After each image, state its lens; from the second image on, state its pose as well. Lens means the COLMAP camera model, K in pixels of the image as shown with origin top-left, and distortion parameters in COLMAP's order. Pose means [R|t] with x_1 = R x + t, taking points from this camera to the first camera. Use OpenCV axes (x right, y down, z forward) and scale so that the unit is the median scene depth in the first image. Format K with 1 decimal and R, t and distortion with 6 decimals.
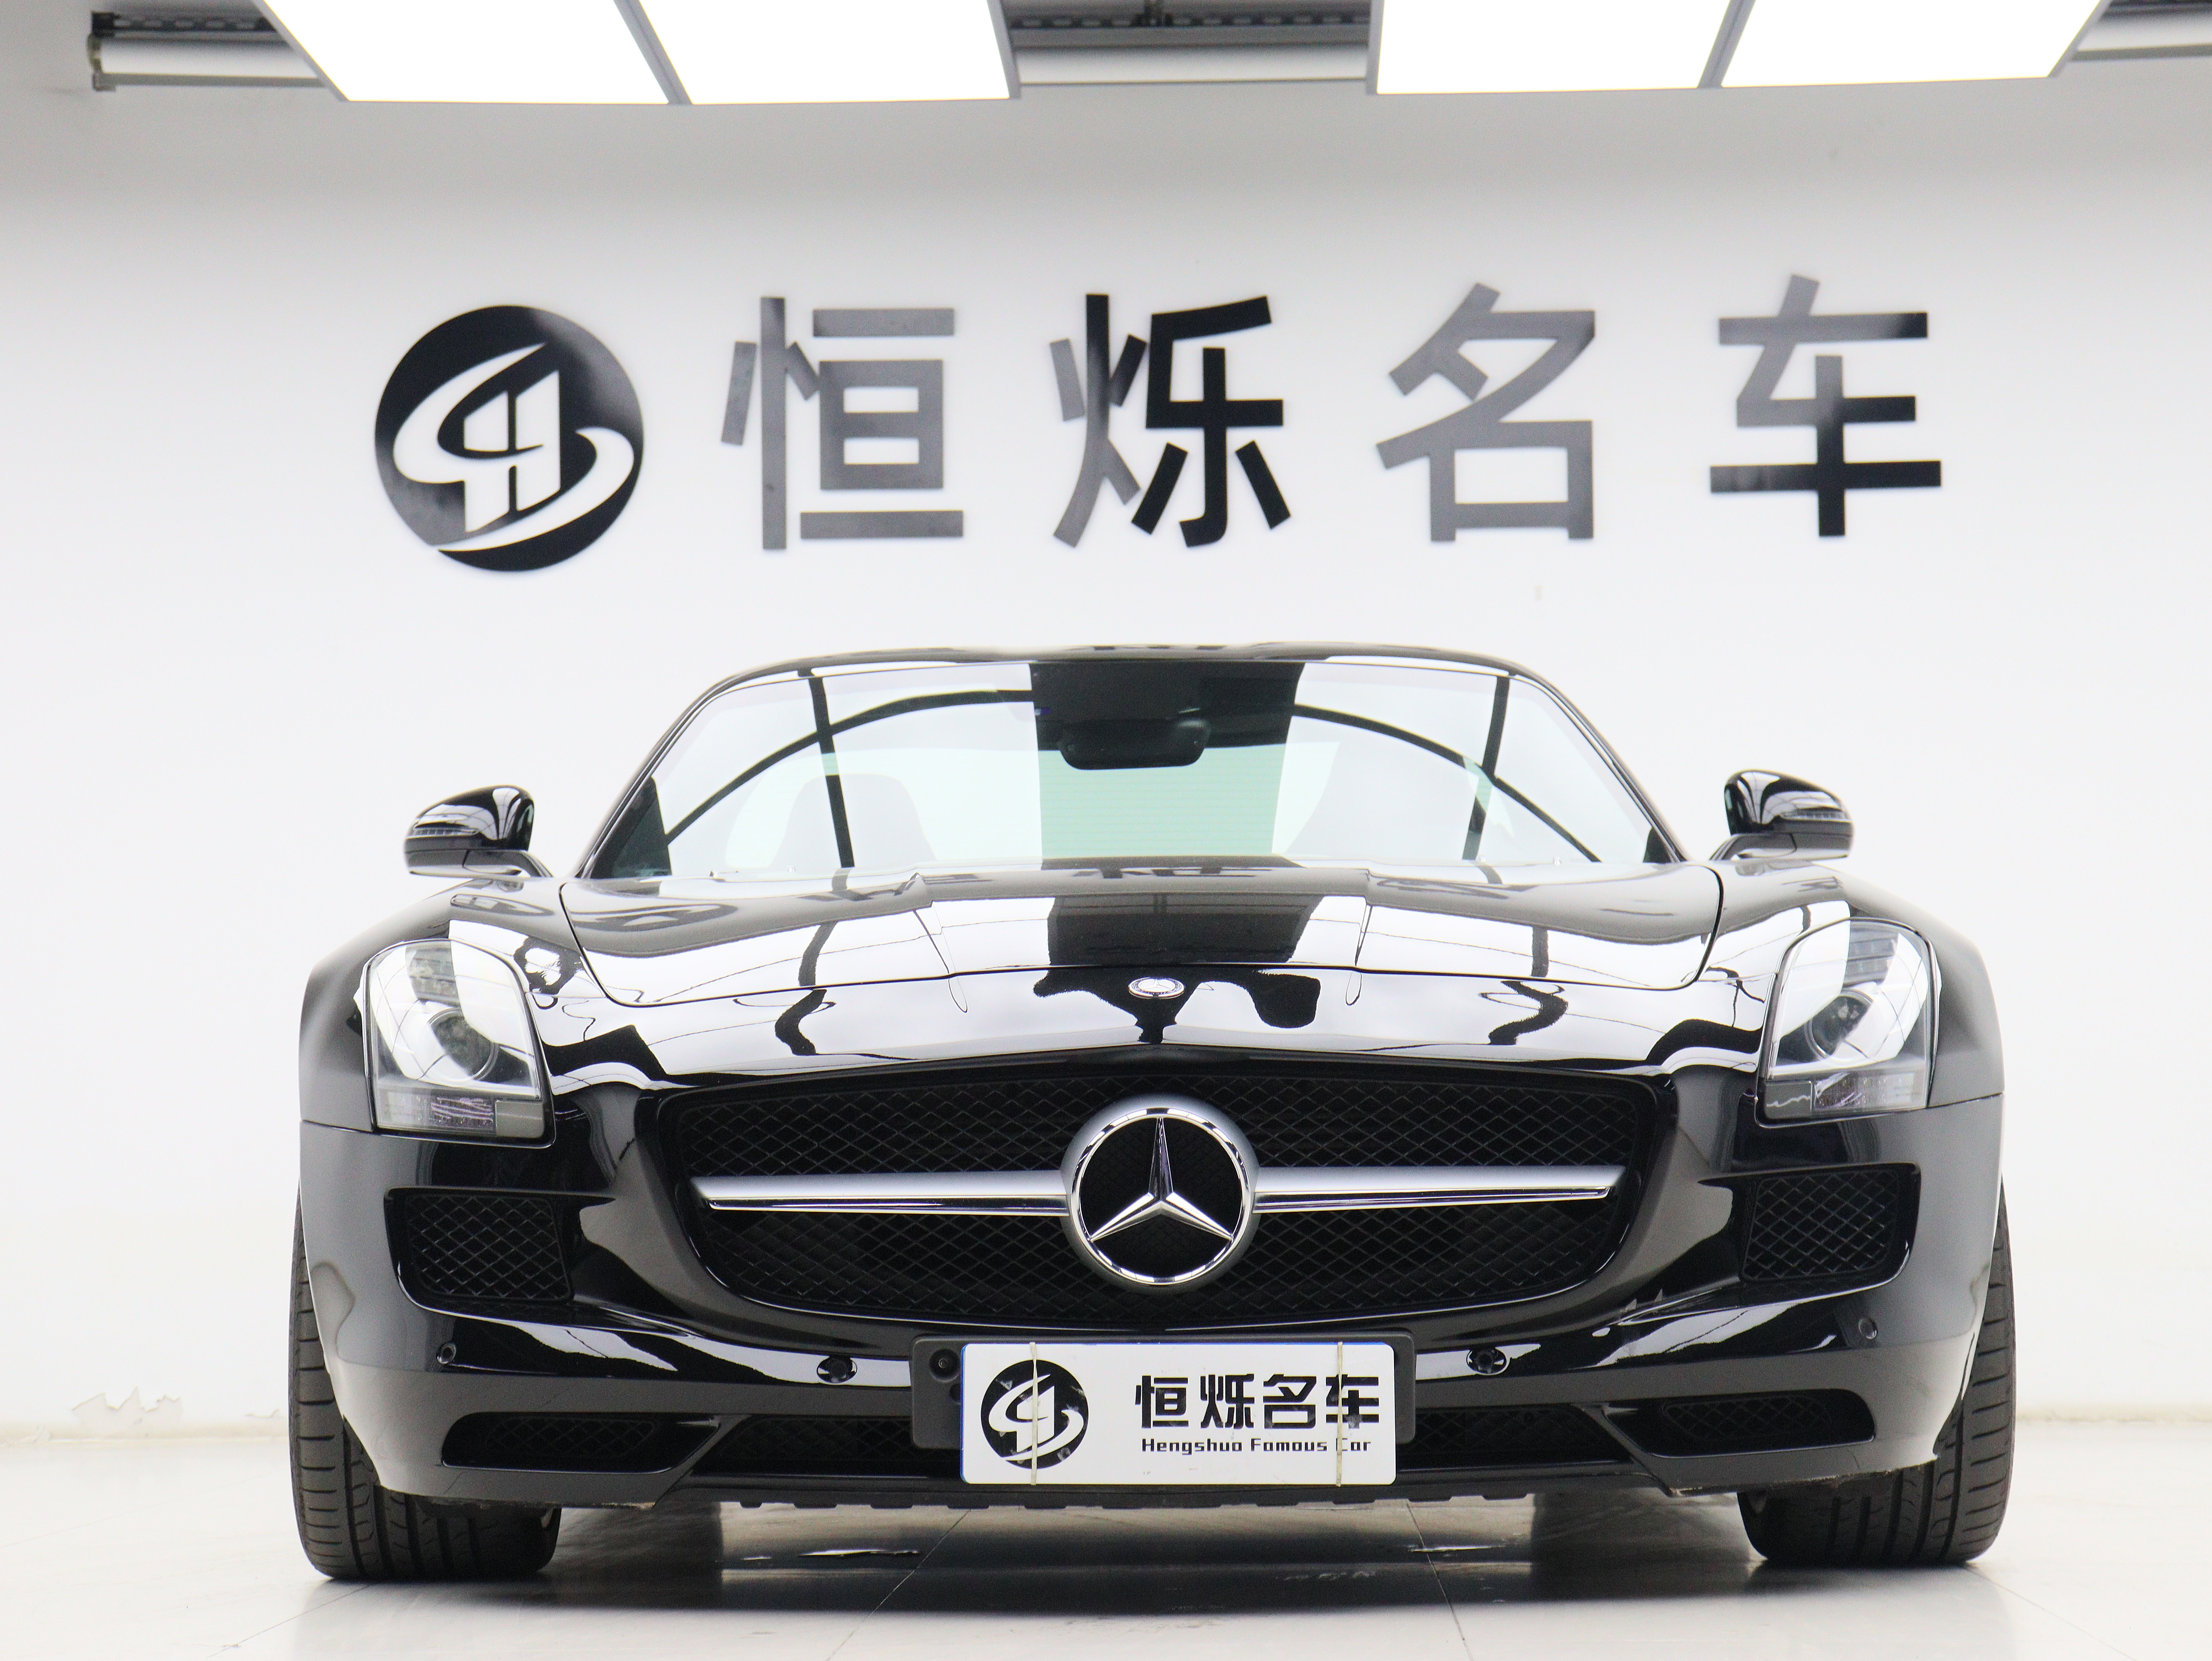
lens RADIAL K [[5937.9, 0, 1130.5], [0, 5937.9, 829.5], [0, 0, 1]] dist [0.271345, 0.871667]
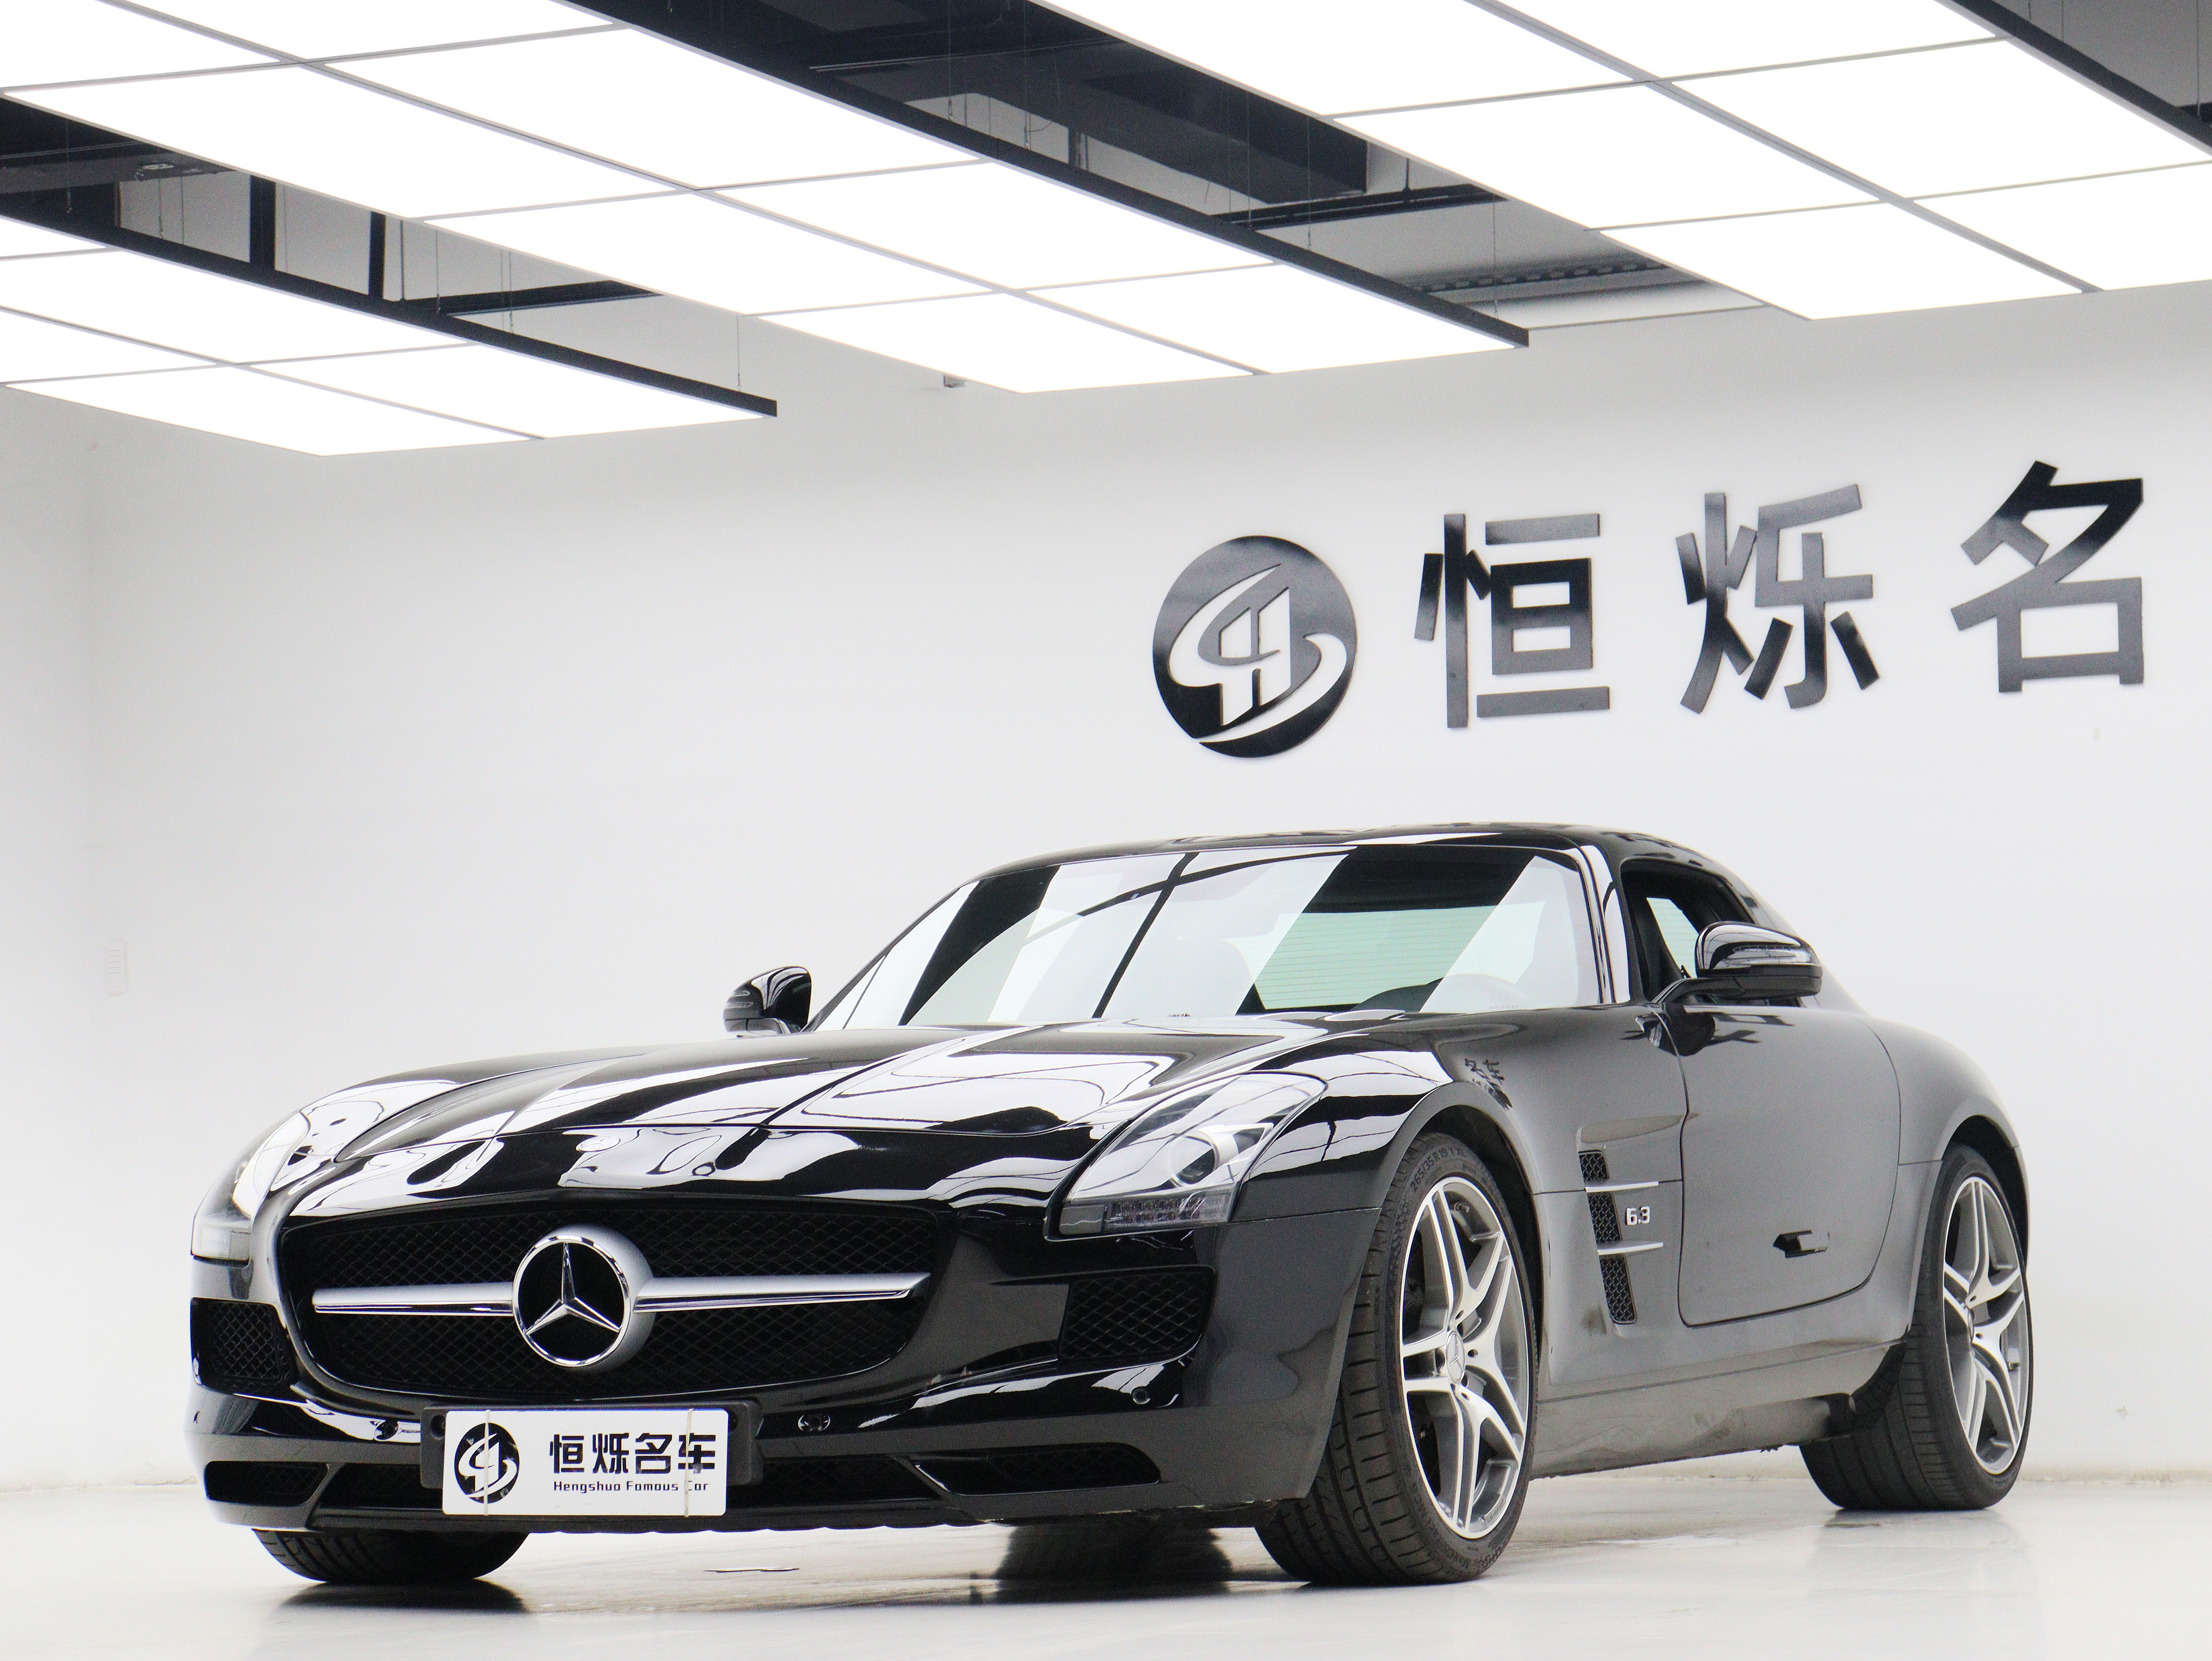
lens RADIAL K [[5937.9, 0, 1130.5], [0, 5937.9, 829.5], [0, 0, 1]] dist [0.271345, 0.871667]
pose [[0.912781, -0.039772, -0.406508, 0.665525], [0.035771, 0.999208, -0.017440, -0.016708], [0.406880, 0.001378, 0.913481, -0.180833]]
